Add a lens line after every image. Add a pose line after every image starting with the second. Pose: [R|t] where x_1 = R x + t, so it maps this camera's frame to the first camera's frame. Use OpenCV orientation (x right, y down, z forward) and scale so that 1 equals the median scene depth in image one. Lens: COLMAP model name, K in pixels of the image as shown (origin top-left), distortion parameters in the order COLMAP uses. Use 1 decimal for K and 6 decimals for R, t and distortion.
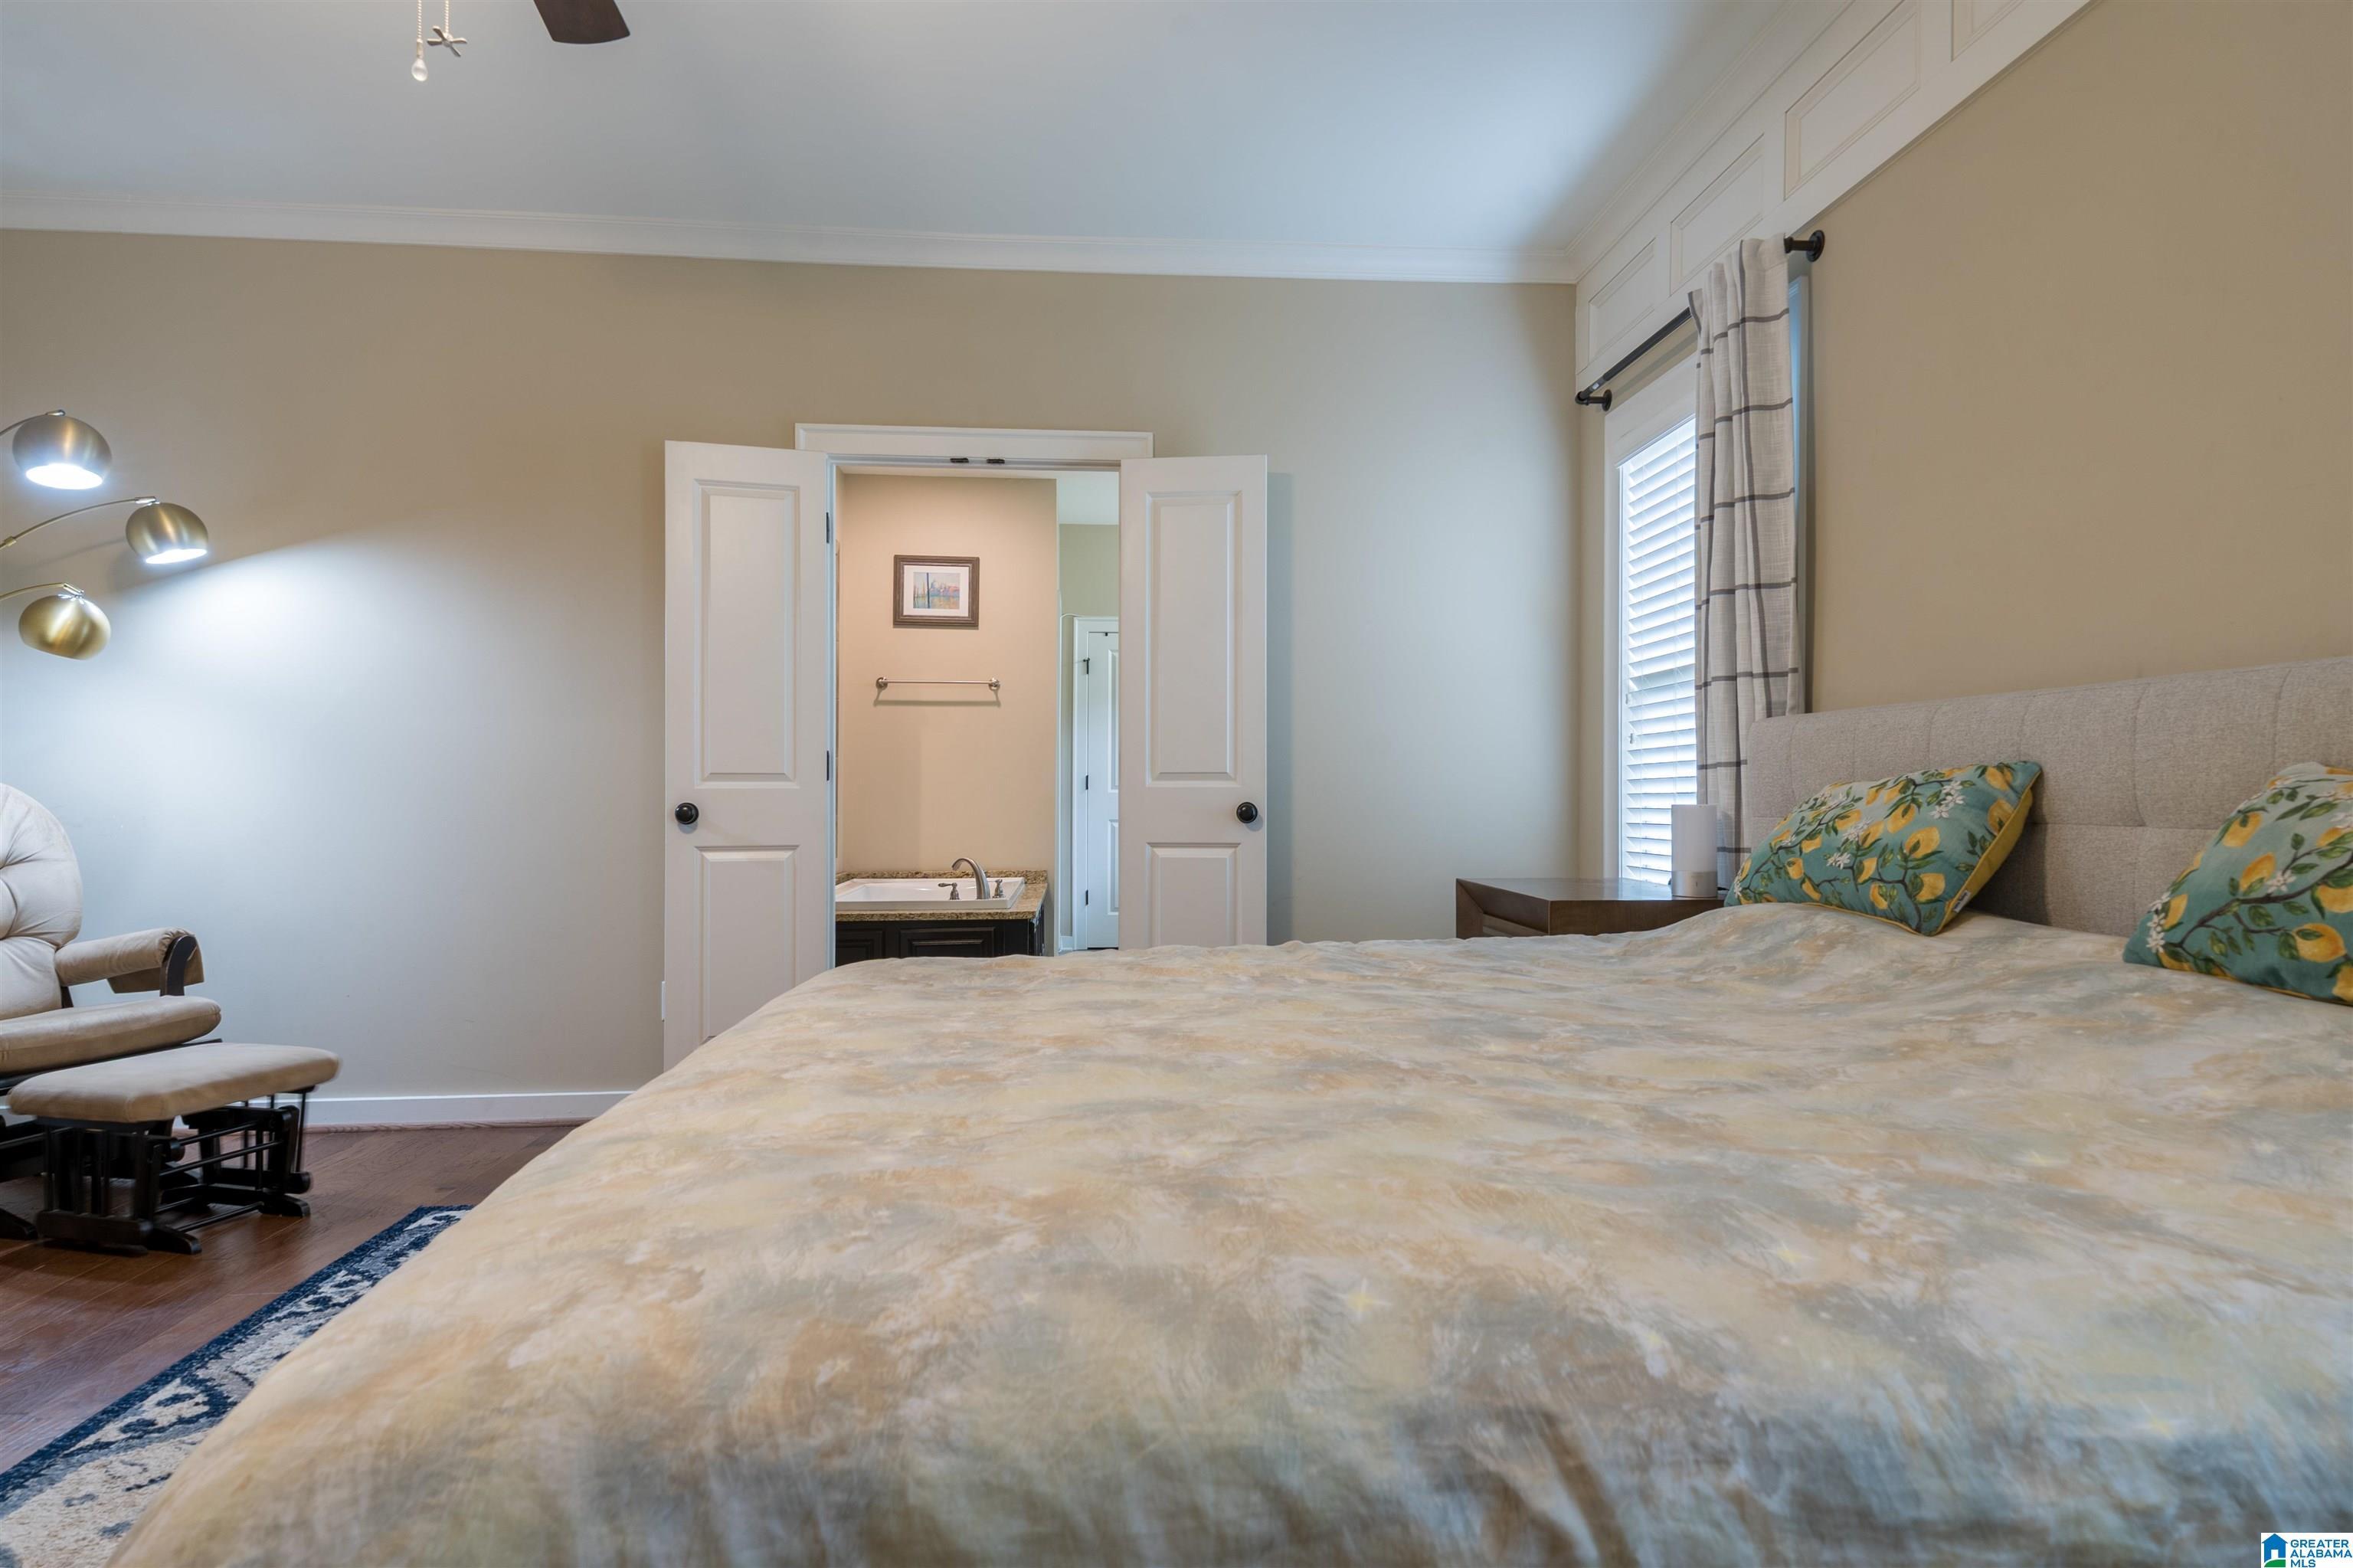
lens RADIAL K [[1260.4, 0, 1176.5], [0, 1260.4, 784.0], [0, 0, 1]] dist [0.044918, -0.025276]
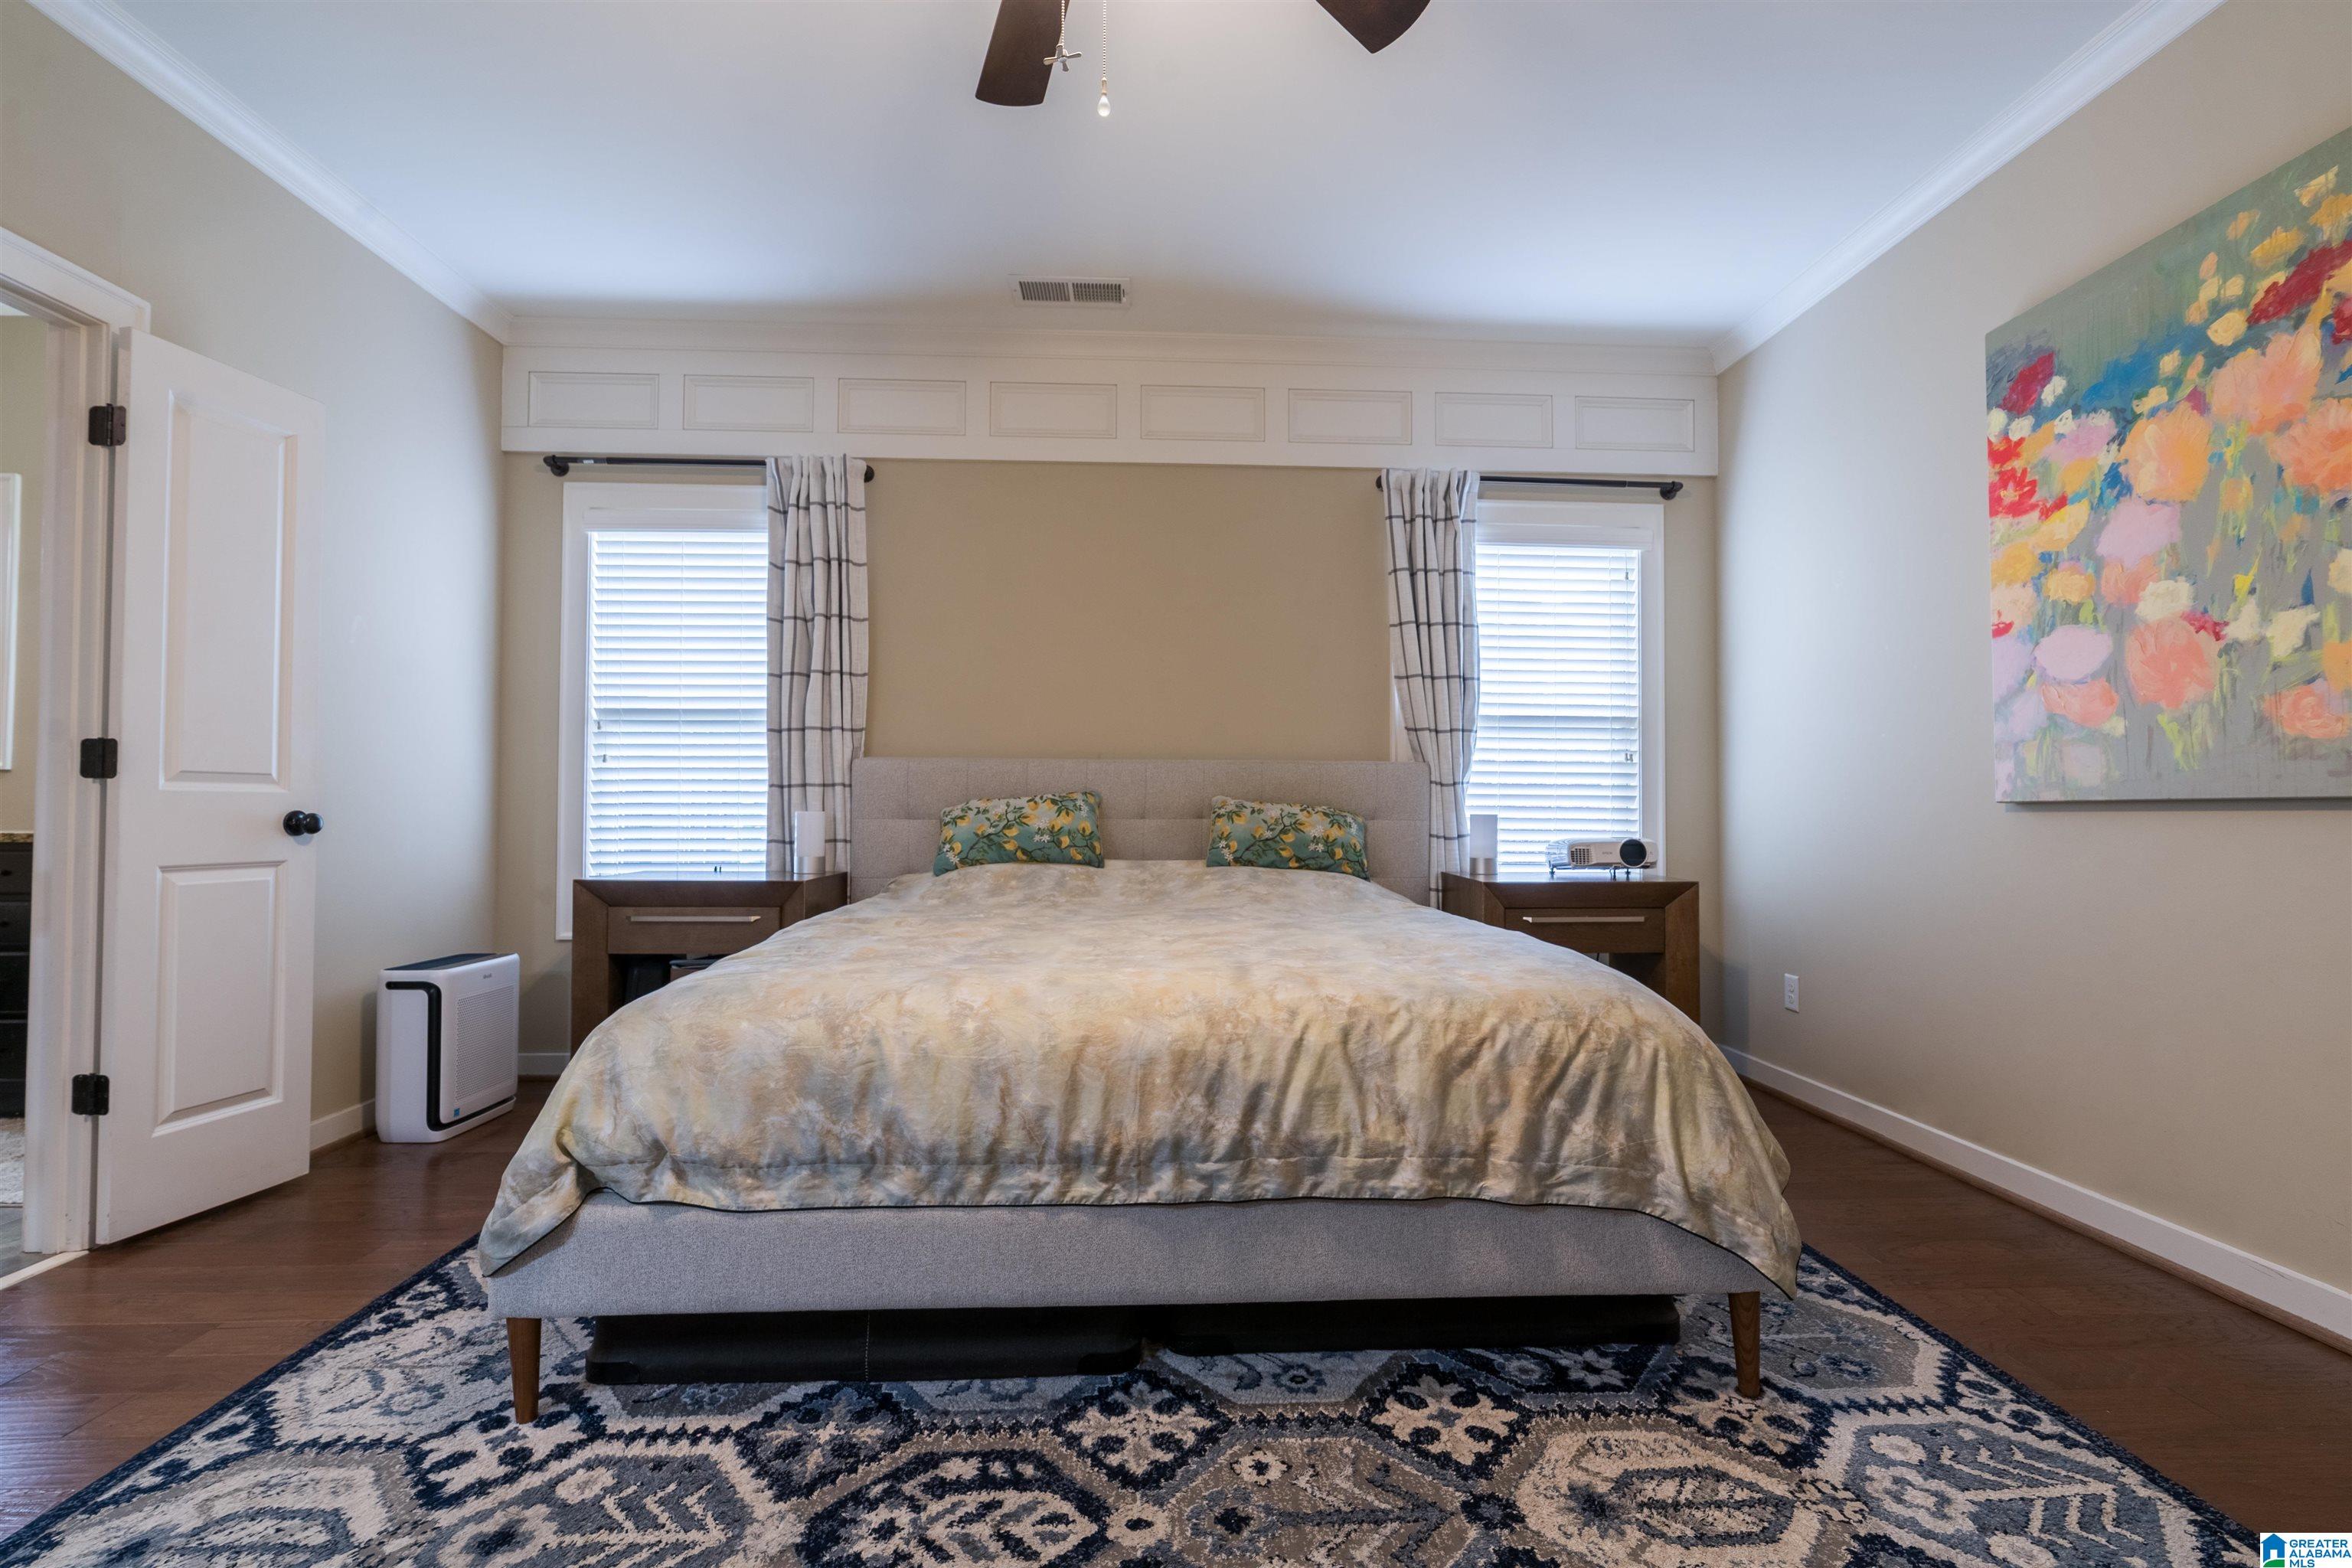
lens RADIAL K [[1062.6, 0, 1184.3], [0, 1062.6, 787.8], [0, 0, 1]] dist [-0.004869, -0.000218]
pose [[0.033212, 0.021409, 0.999219, -1.044777], [-0.011577, 0.999712, -0.021035, 0.011655], [-0.999381, -0.010869, 0.033450, 0.658173]]
